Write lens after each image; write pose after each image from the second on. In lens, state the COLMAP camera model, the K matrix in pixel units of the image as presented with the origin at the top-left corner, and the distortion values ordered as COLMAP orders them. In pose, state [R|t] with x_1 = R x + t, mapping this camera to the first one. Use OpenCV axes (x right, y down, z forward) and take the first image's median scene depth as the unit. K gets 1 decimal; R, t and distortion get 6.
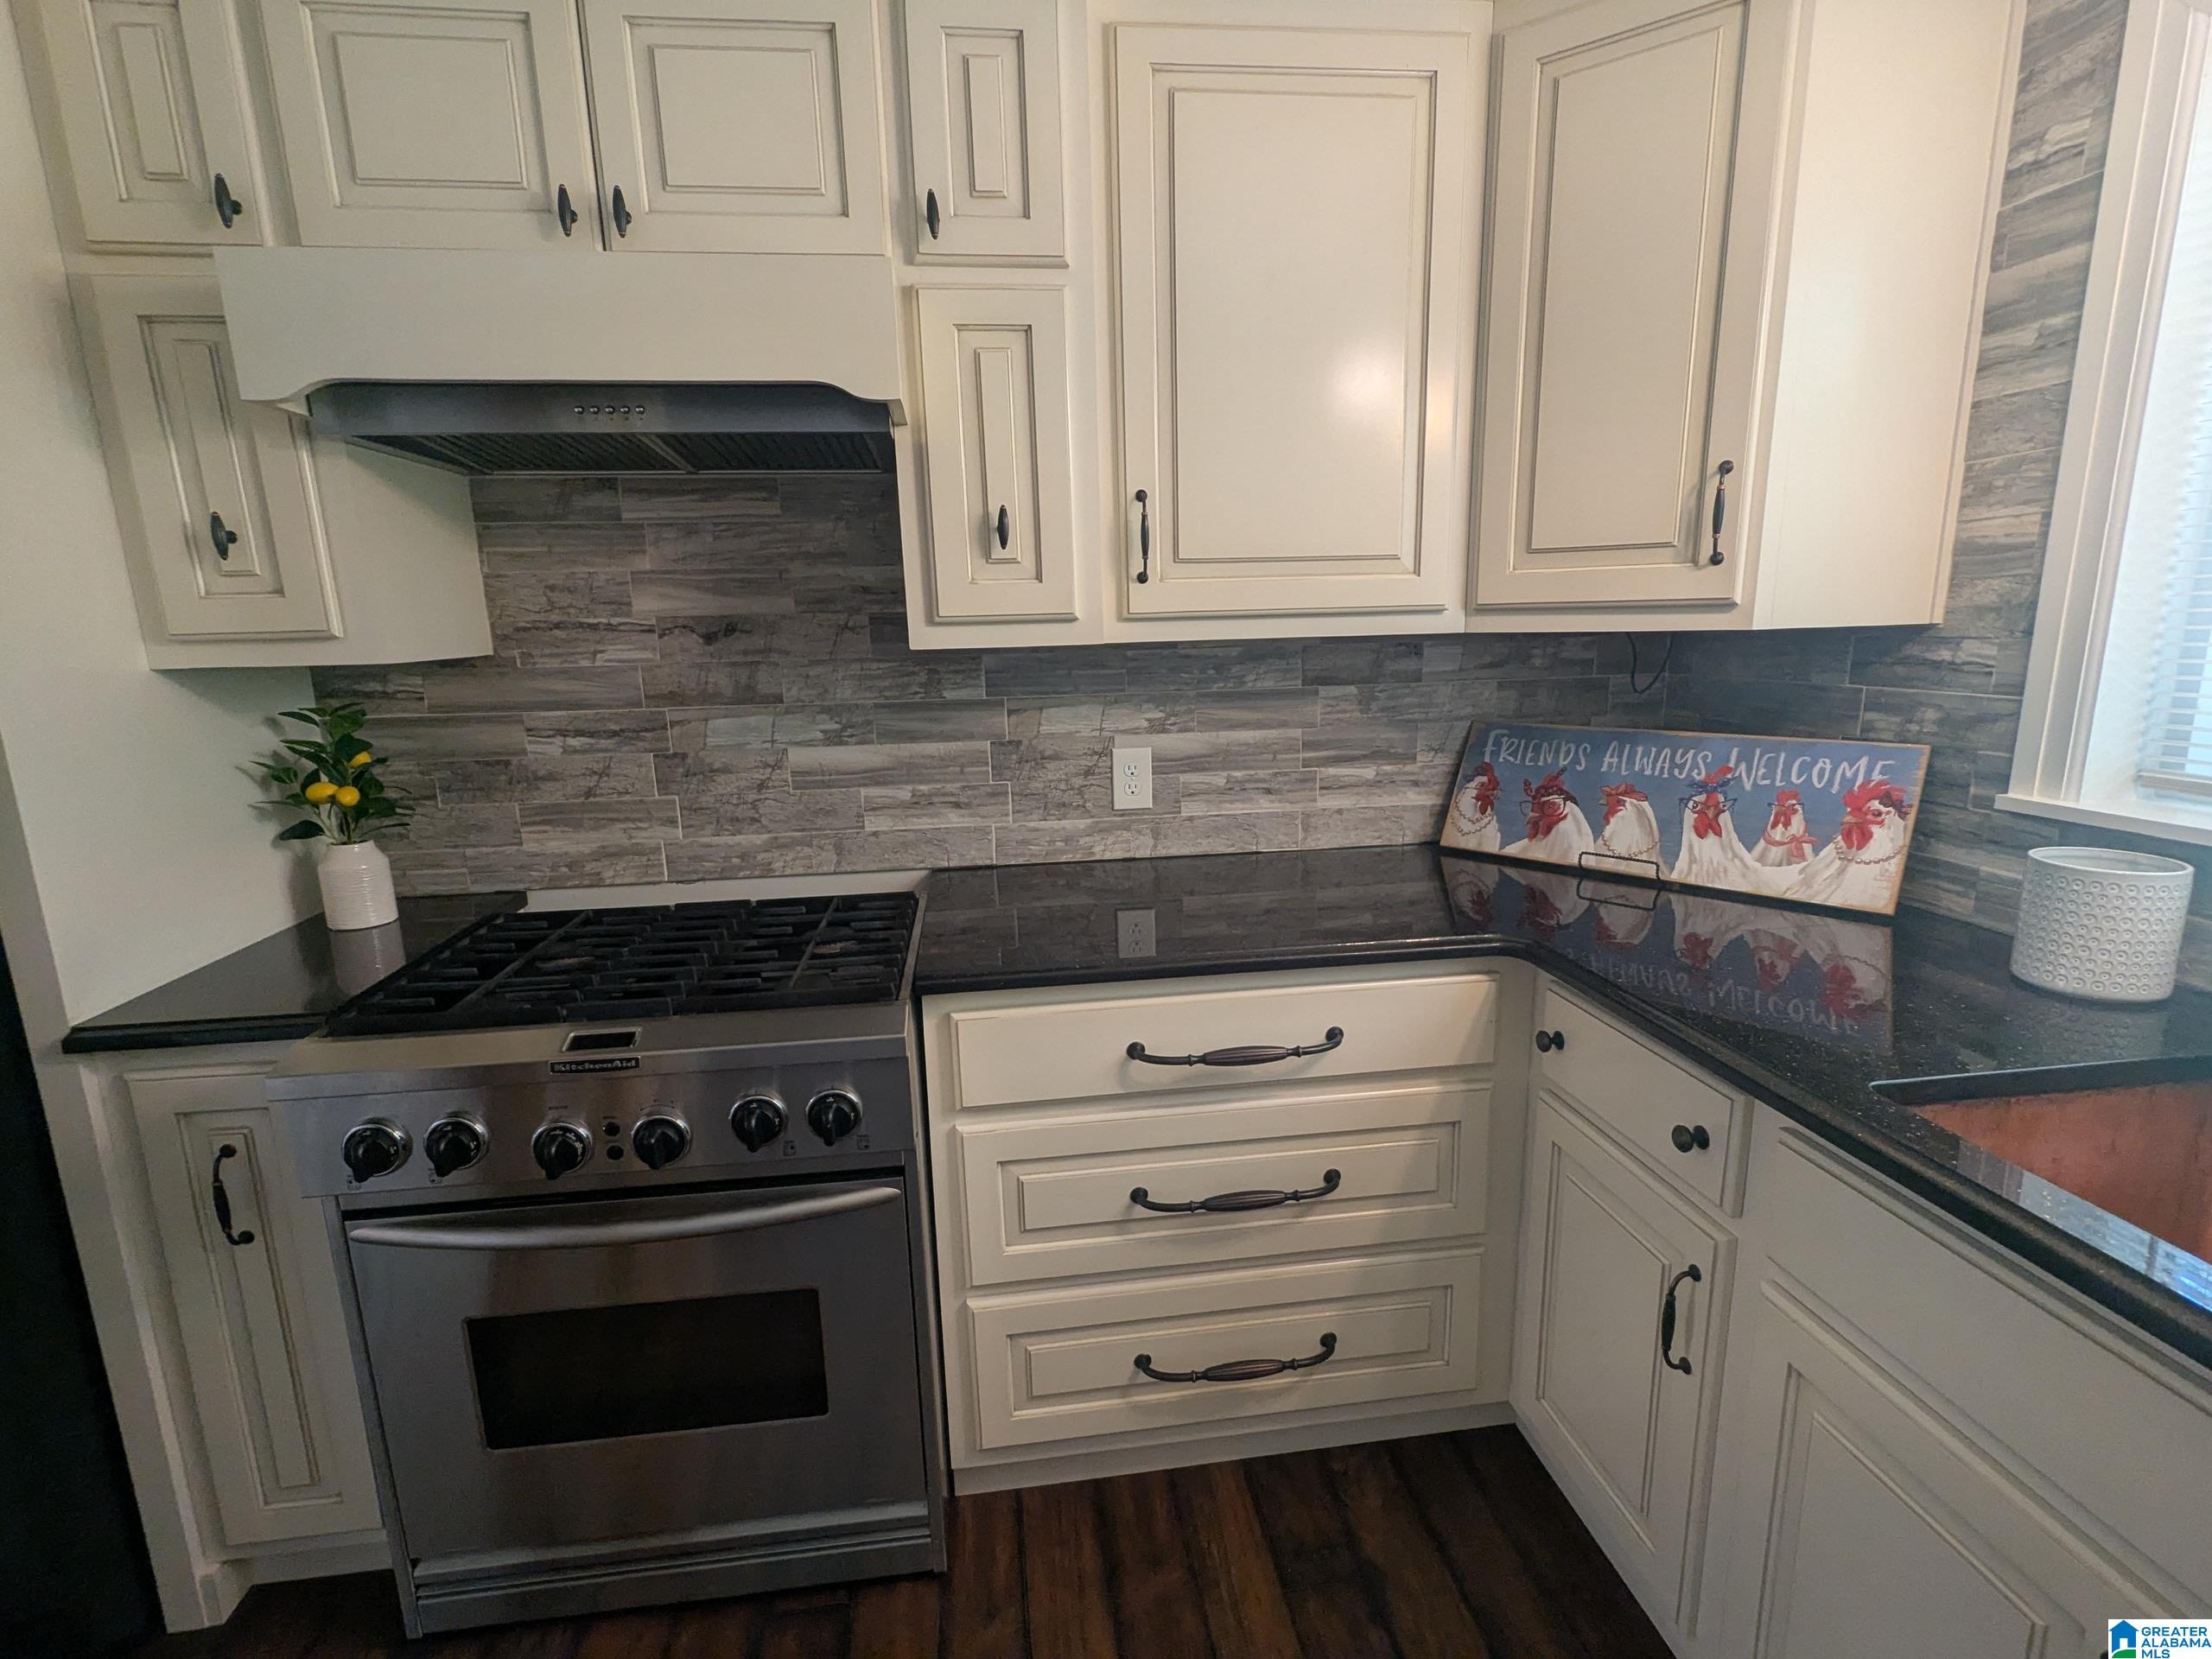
lens RADIAL K [[1051.6, 0, 1109.5], [0, 1051.6, 836.7], [0, 0, 1]] dist [0.002817, 0.000420]
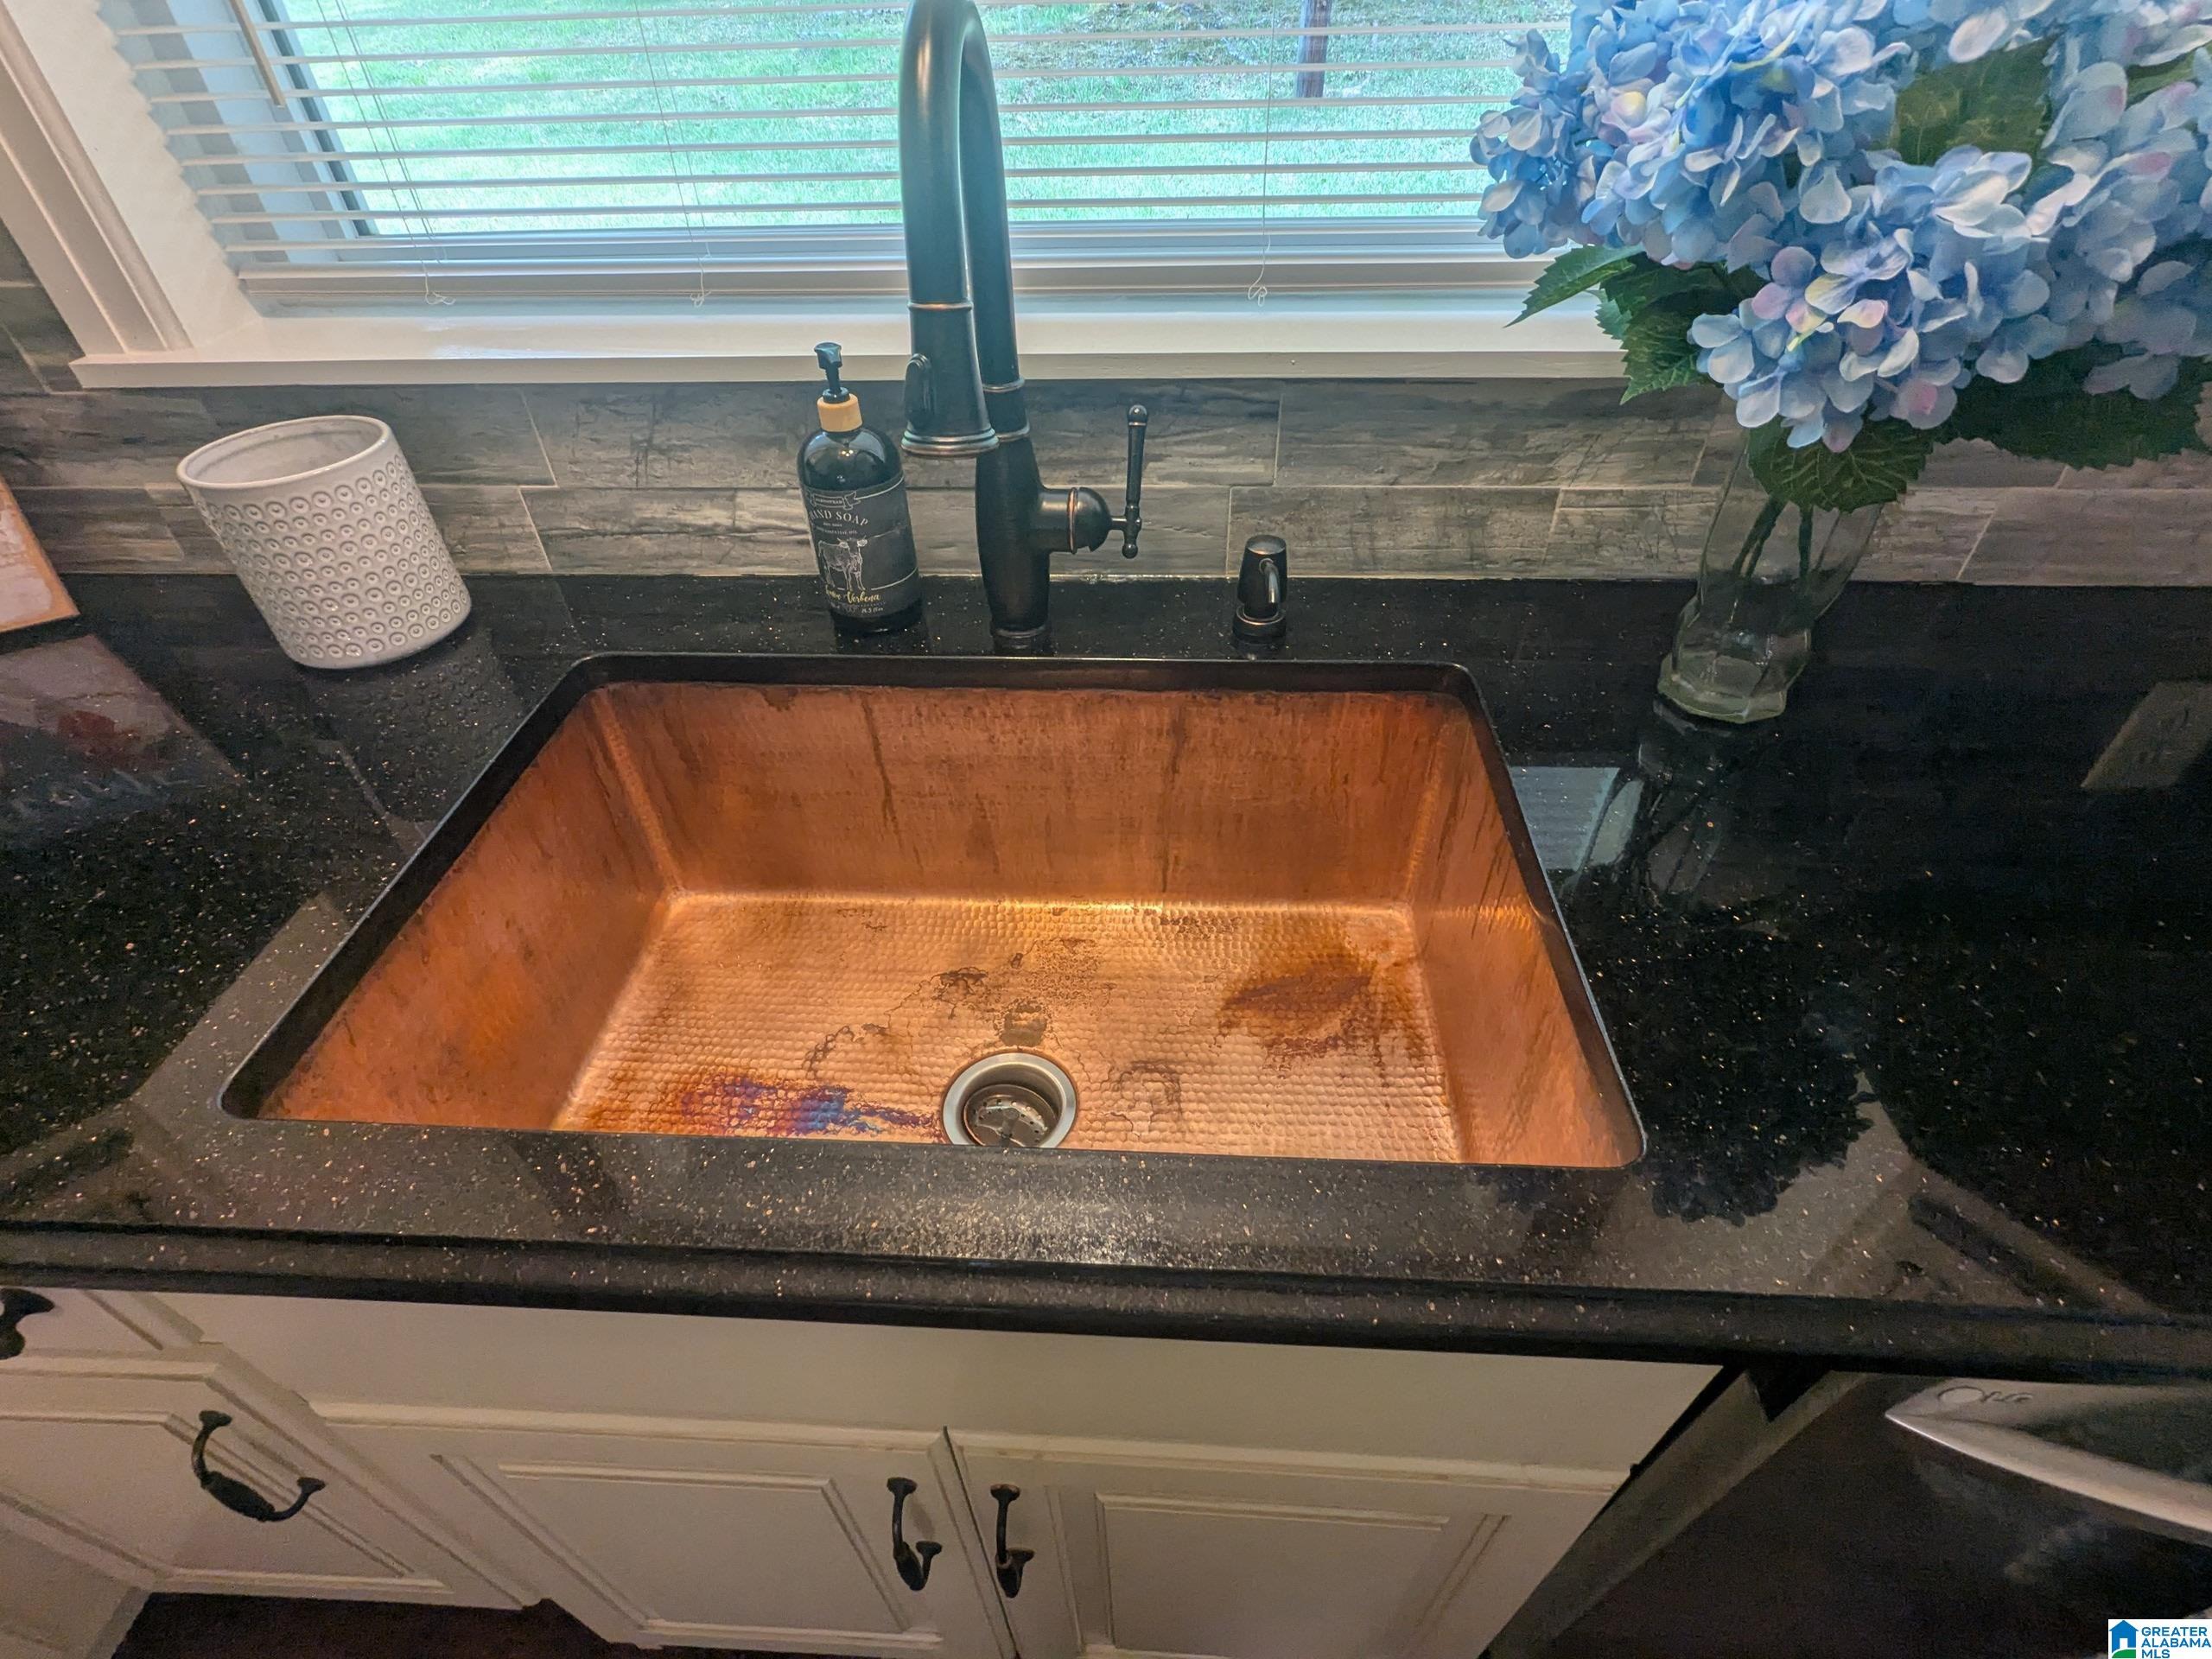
lens RADIAL K [[1051.6, 0, 1109.5], [0, 1051.6, 836.7], [0, 0, 1]] dist [0.002817, 0.000420]
pose [[0.200079, -0.632045, 0.748657, 0.344022], [0.211929, 0.773936, 0.596749, -0.062772], [-0.956585, 0.039266, 0.288797, 0.281584]]
